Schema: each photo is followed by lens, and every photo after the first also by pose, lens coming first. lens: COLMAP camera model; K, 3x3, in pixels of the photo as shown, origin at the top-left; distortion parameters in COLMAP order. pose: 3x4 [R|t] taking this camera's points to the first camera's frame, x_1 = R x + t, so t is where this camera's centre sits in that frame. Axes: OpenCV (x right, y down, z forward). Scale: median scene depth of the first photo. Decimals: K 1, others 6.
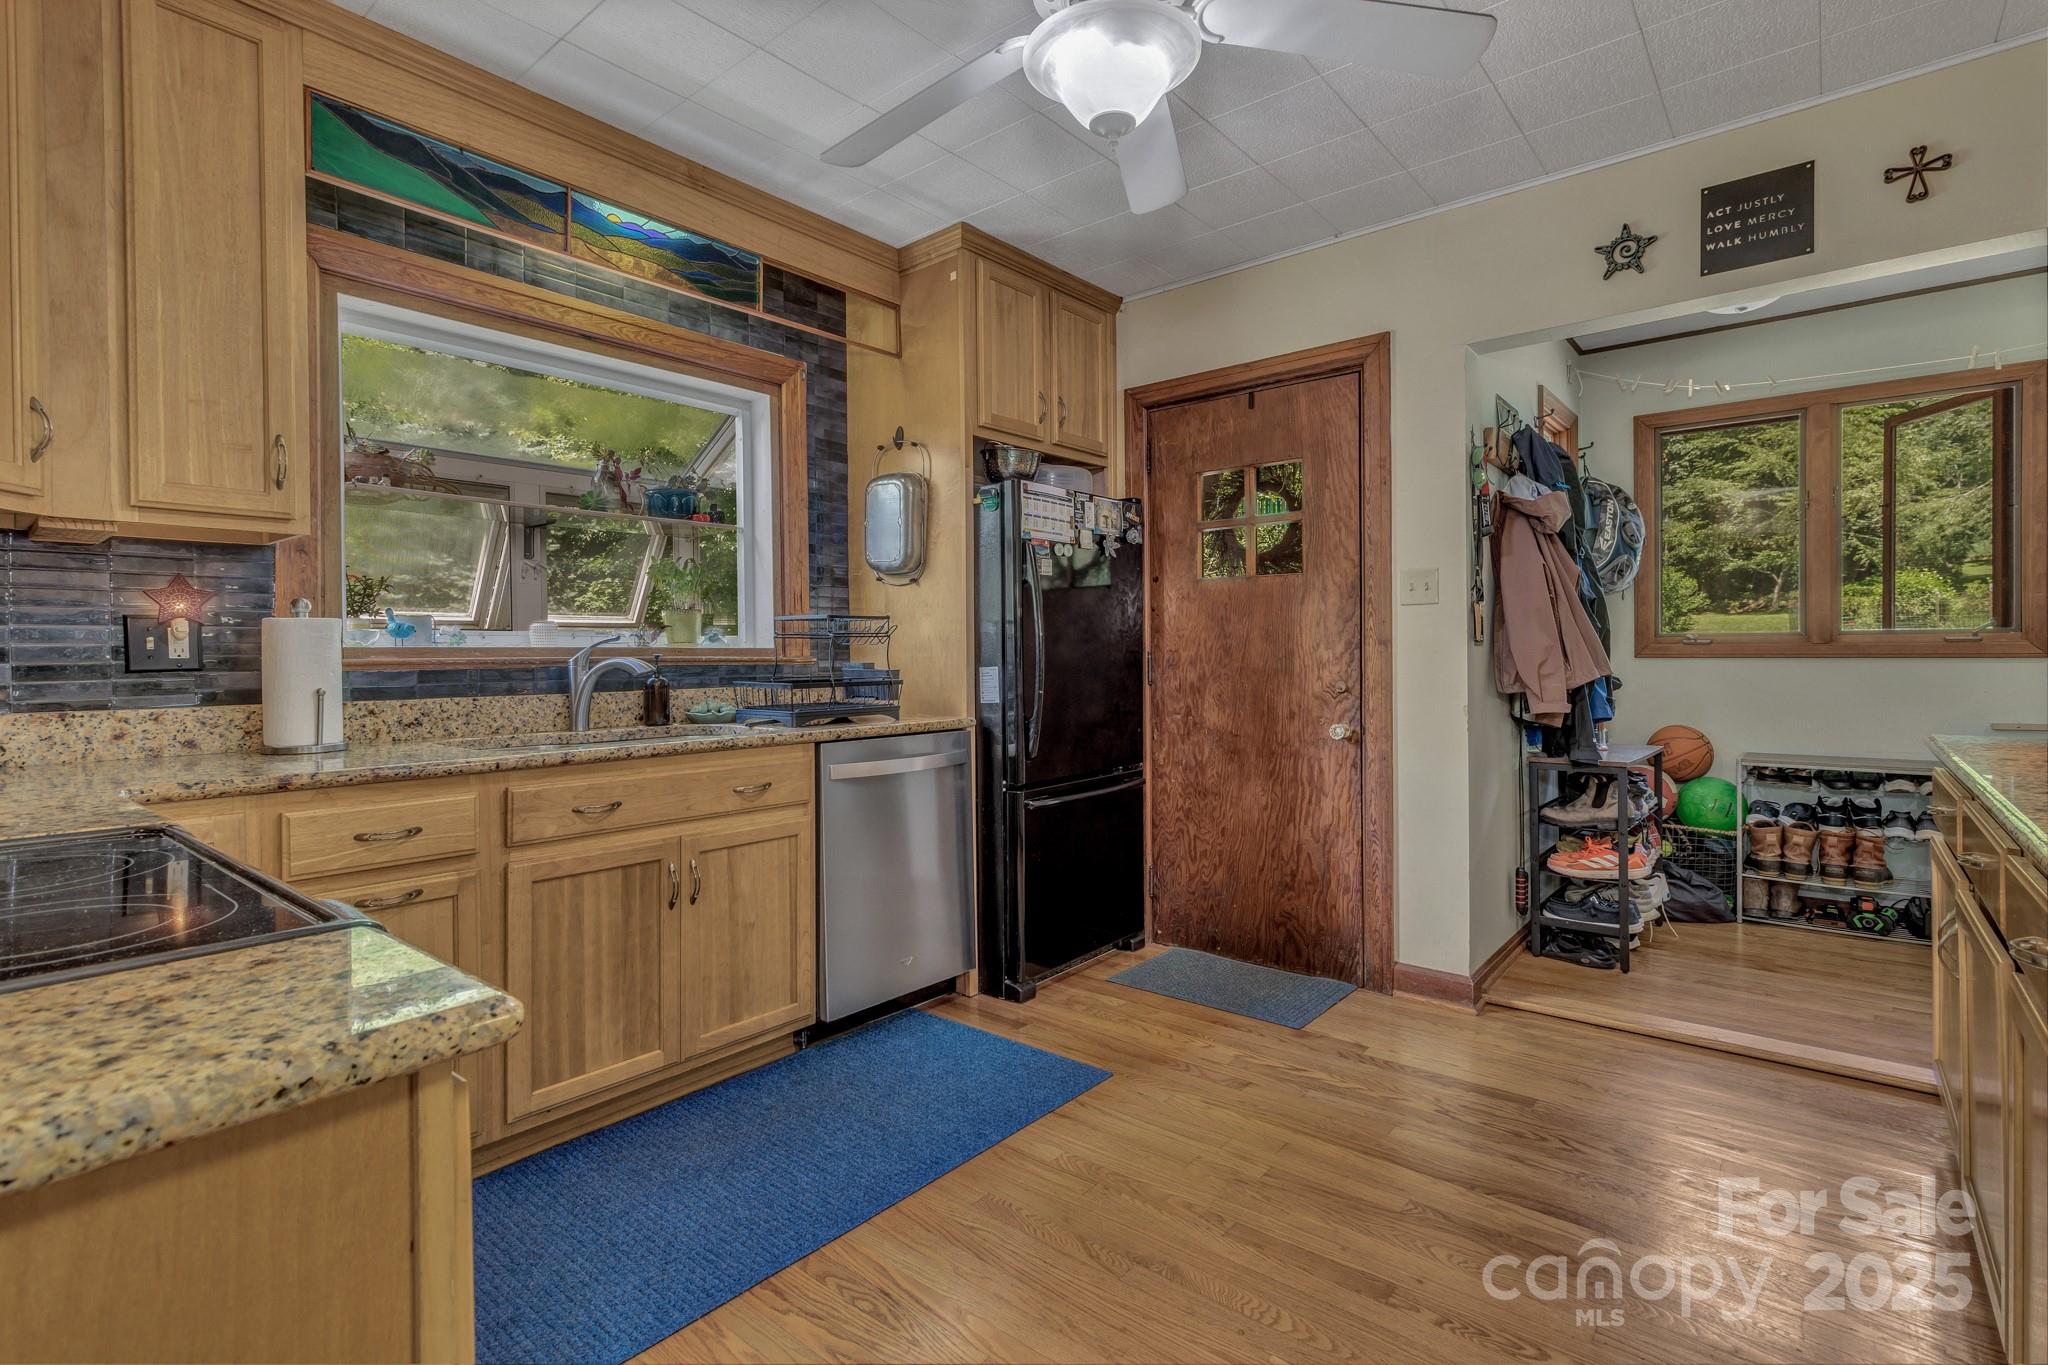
lens RADIAL K [[949.3, 0, 1030.4], [0, 949.3, 670.4], [0, 0, 1]] dist [0.003528, -0.000327]
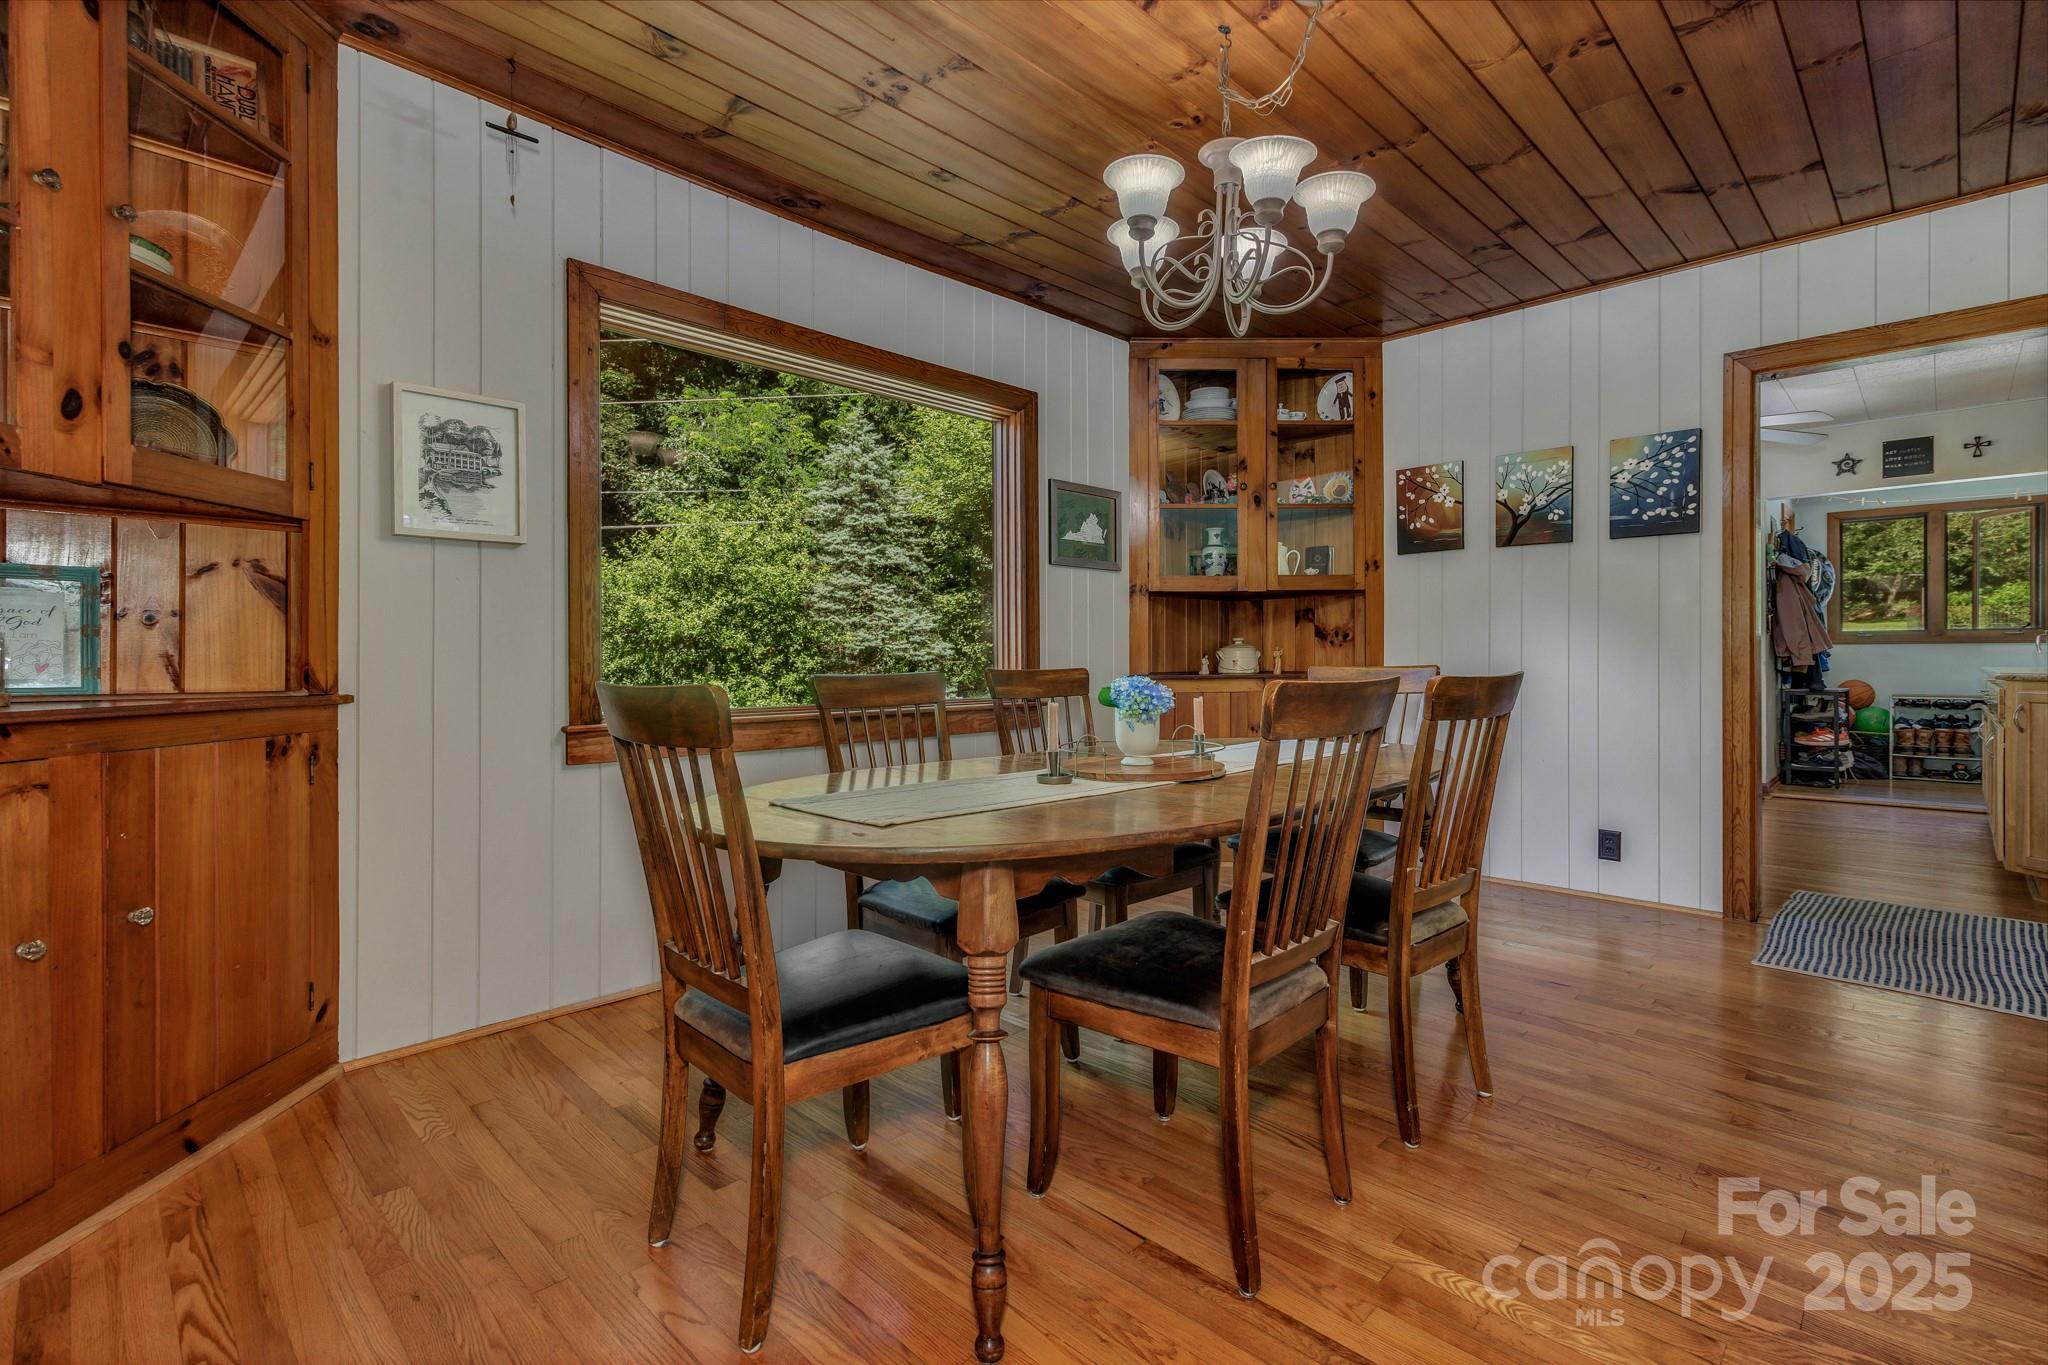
lens RADIAL K [[949.3, 0, 1018.8], [0, 949.3, 672.3], [0, 0, 1]] dist [0.003528, -0.000327]
pose [[0.997364, 0.005310, -0.072368, -0.916574], [-0.005690, 0.999971, -0.005056, 0.068675], [0.072340, 0.005455, 0.997365, -1.098324]]
